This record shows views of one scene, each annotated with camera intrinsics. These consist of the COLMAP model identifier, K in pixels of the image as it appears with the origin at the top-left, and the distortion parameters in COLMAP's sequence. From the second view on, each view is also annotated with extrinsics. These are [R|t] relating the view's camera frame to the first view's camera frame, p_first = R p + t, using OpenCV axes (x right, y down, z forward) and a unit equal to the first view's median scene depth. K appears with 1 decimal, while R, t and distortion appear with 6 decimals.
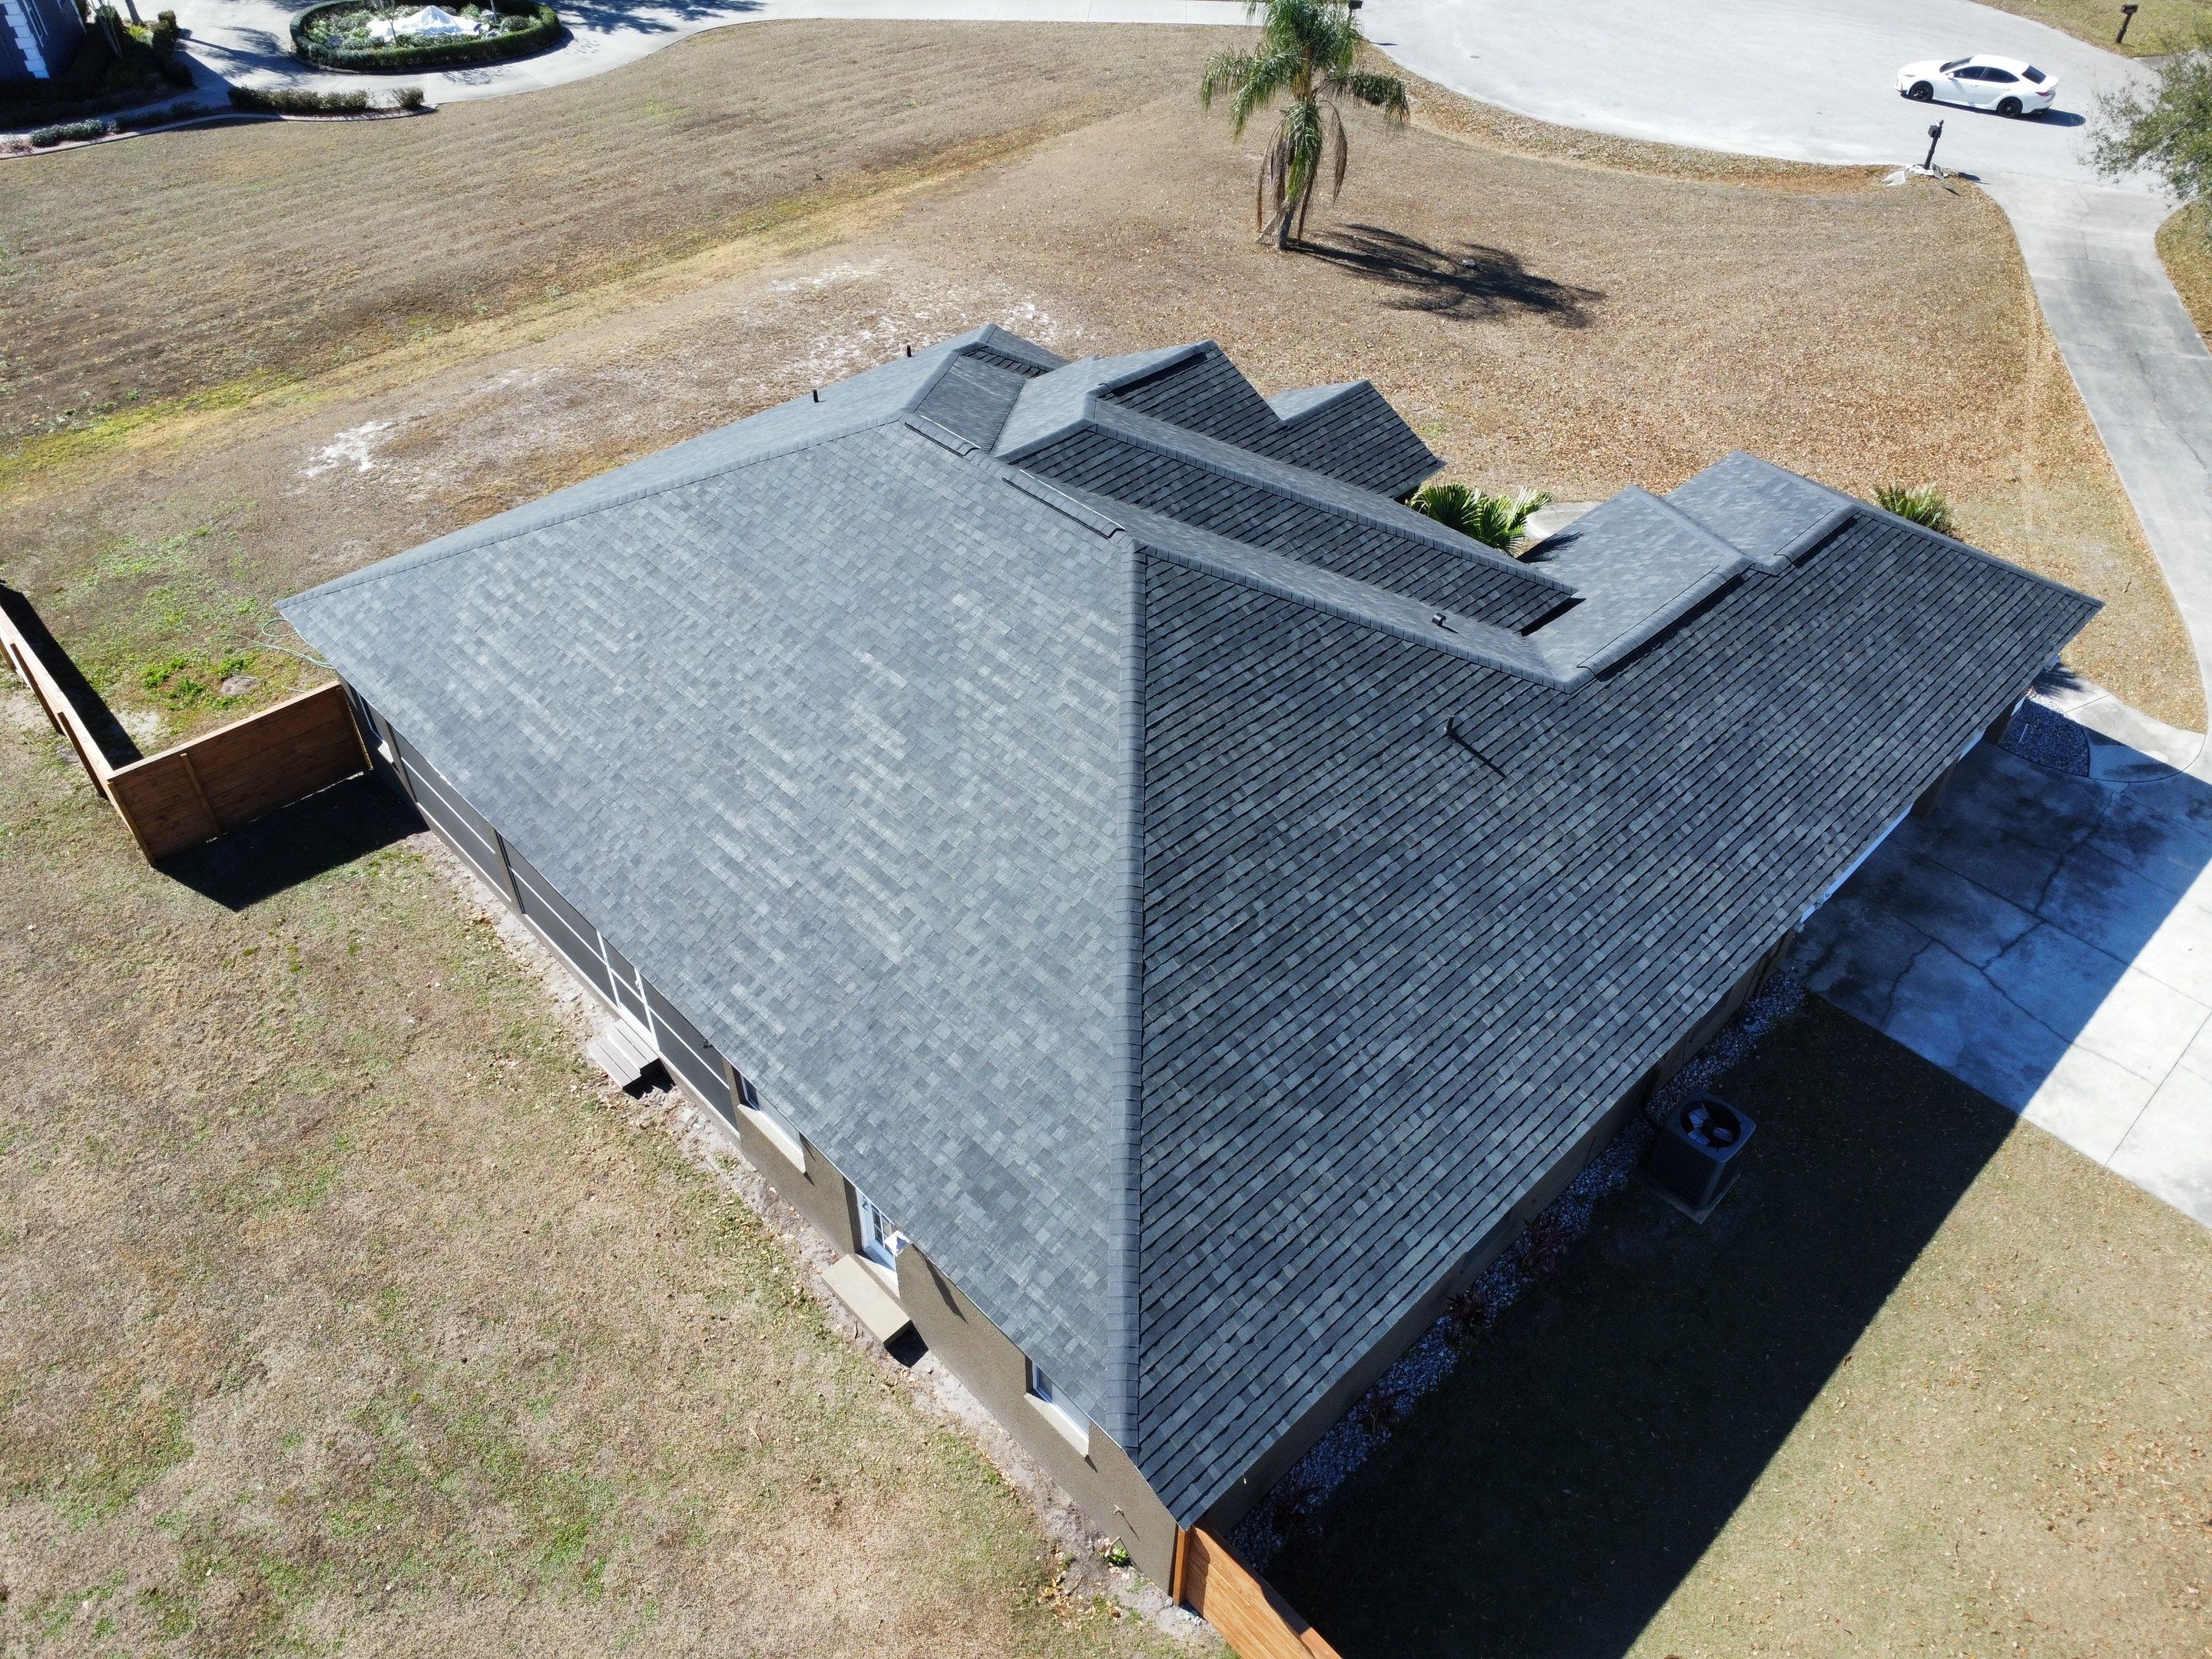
lens RADIAL K [[1601.5, 0, 1094.6], [0, 1601.5, 817.5], [0, 0, 1]] dist [-0.024849, -0.010827]
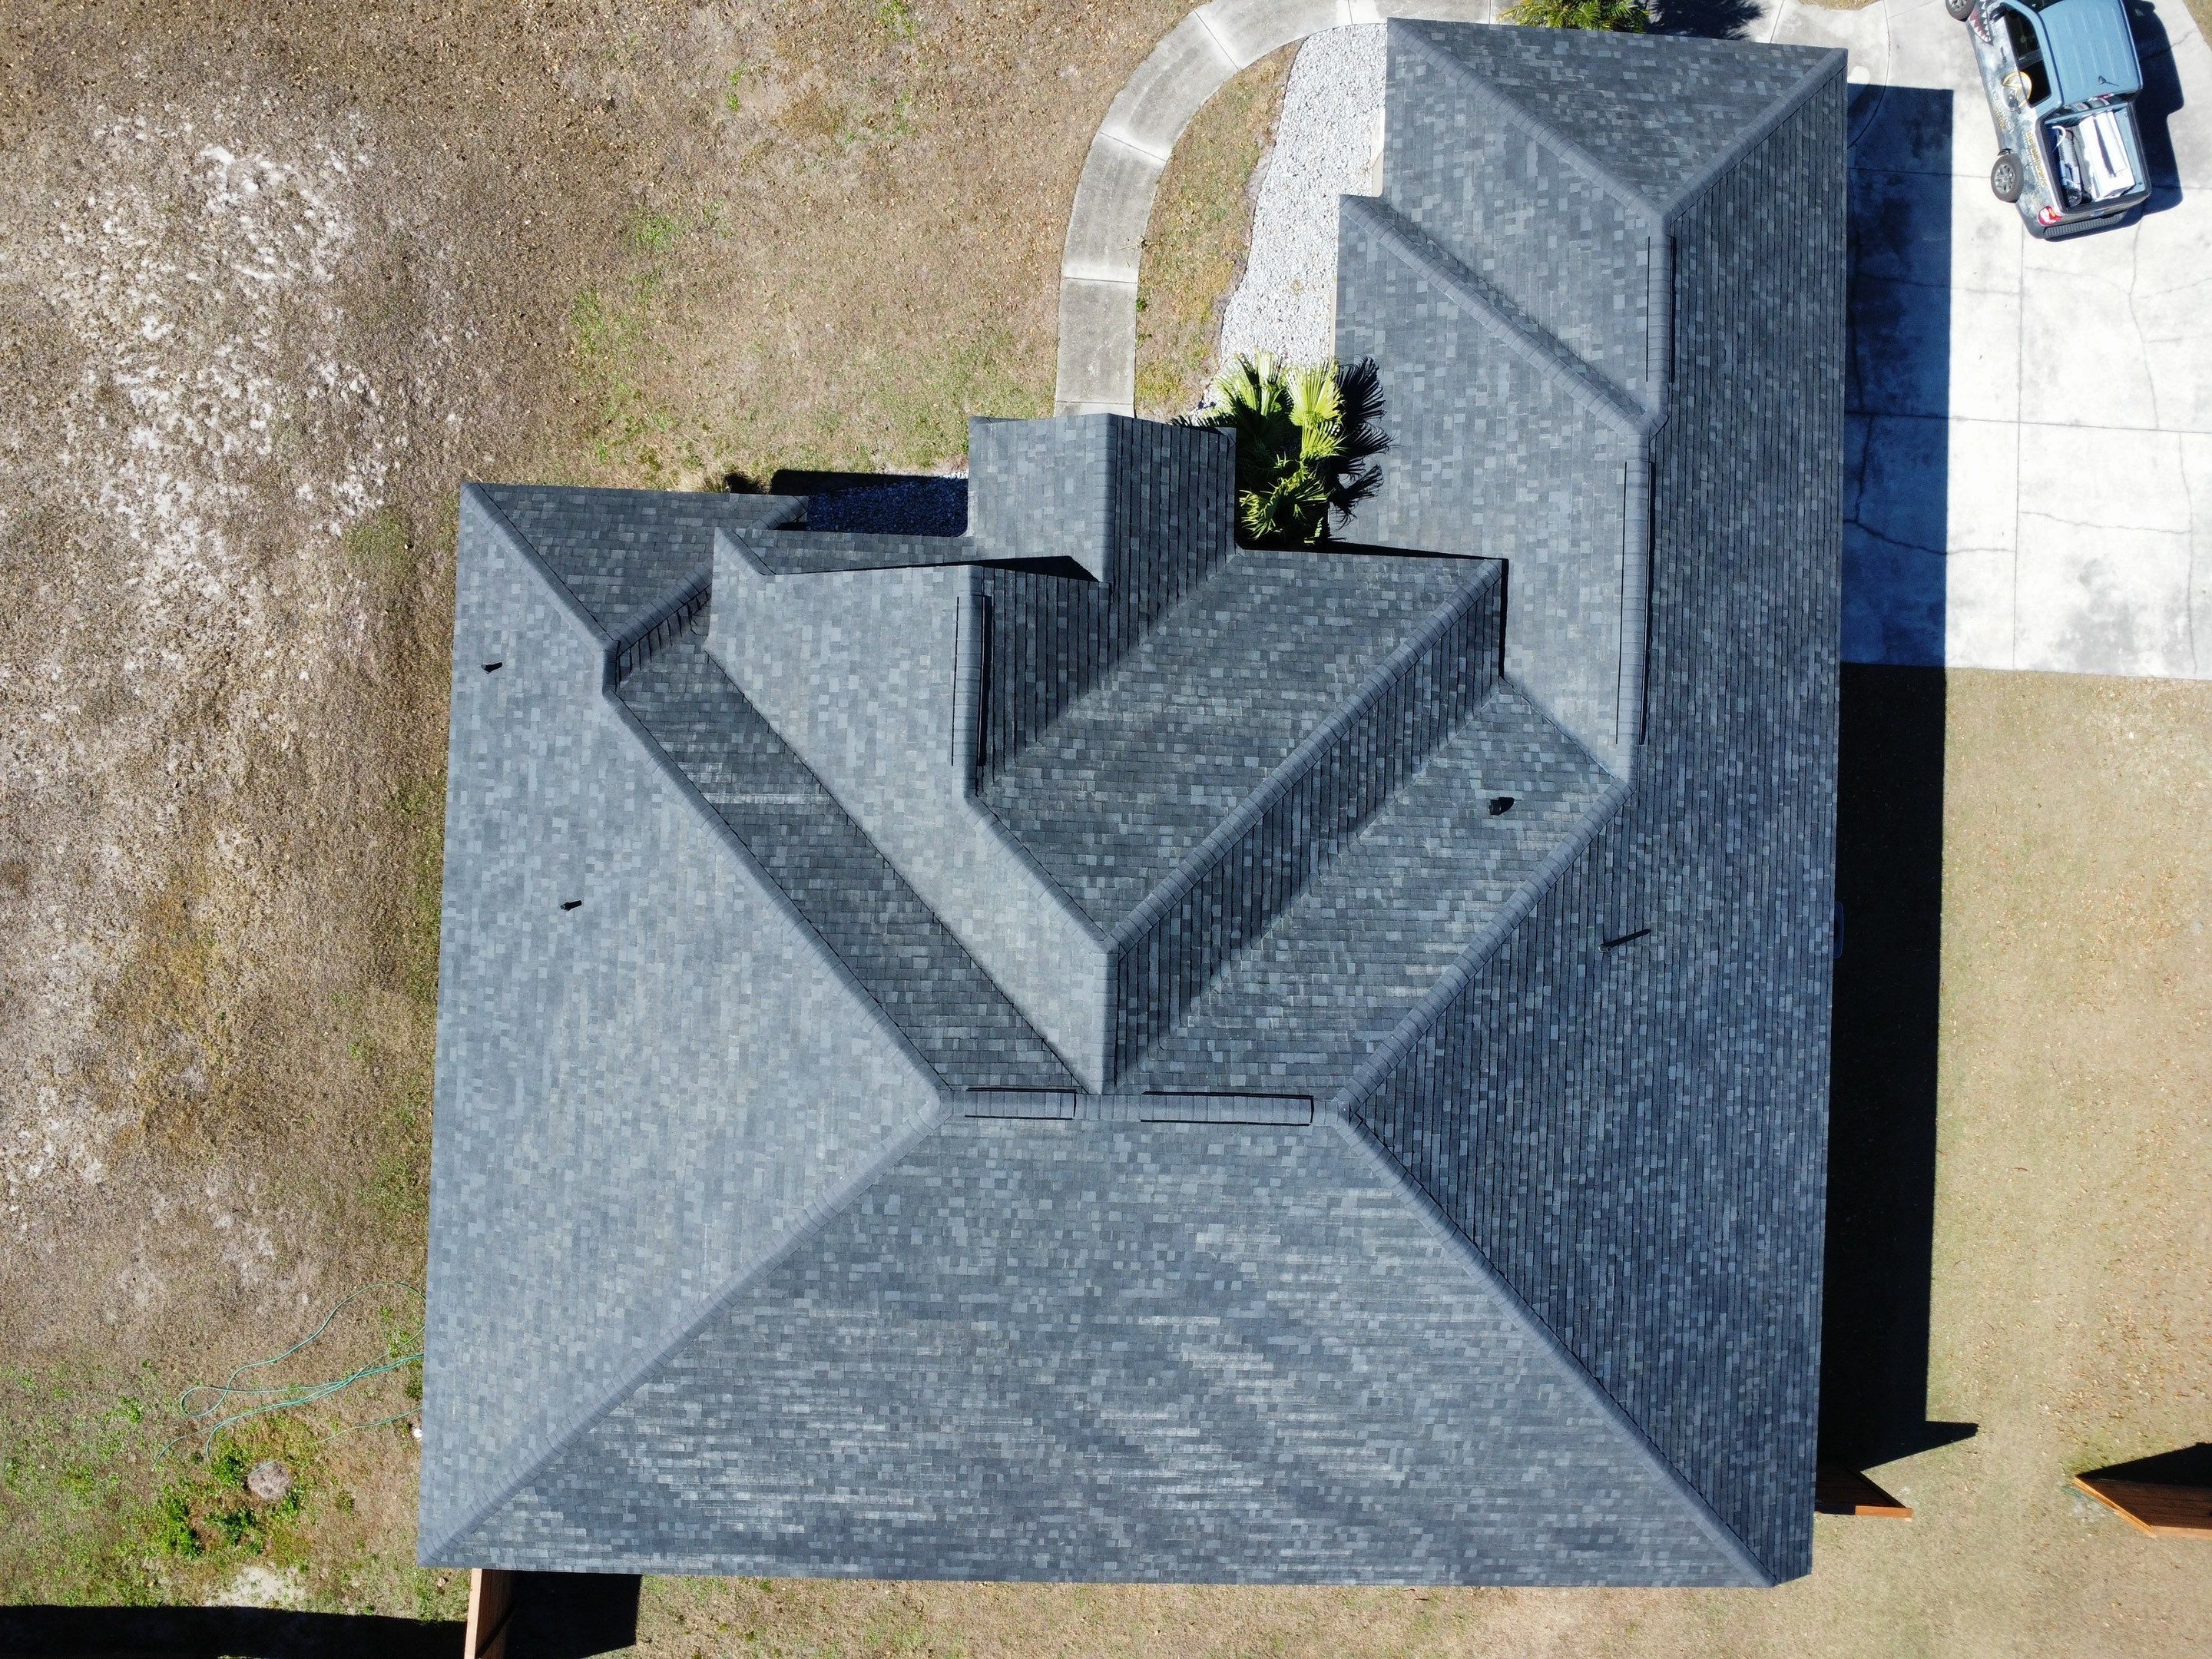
lens RADIAL K [[1601.5, 0, 1091.0], [0, 1601.5, 817.0], [0, 0, 1]] dist [-0.024849, -0.010827]
pose [[0.718920, -0.694488, 0.028982, 0.012984], [0.442367, 0.489295, 0.751599, -0.959589], [-0.536158, -0.527519, 0.658983, 0.515342]]
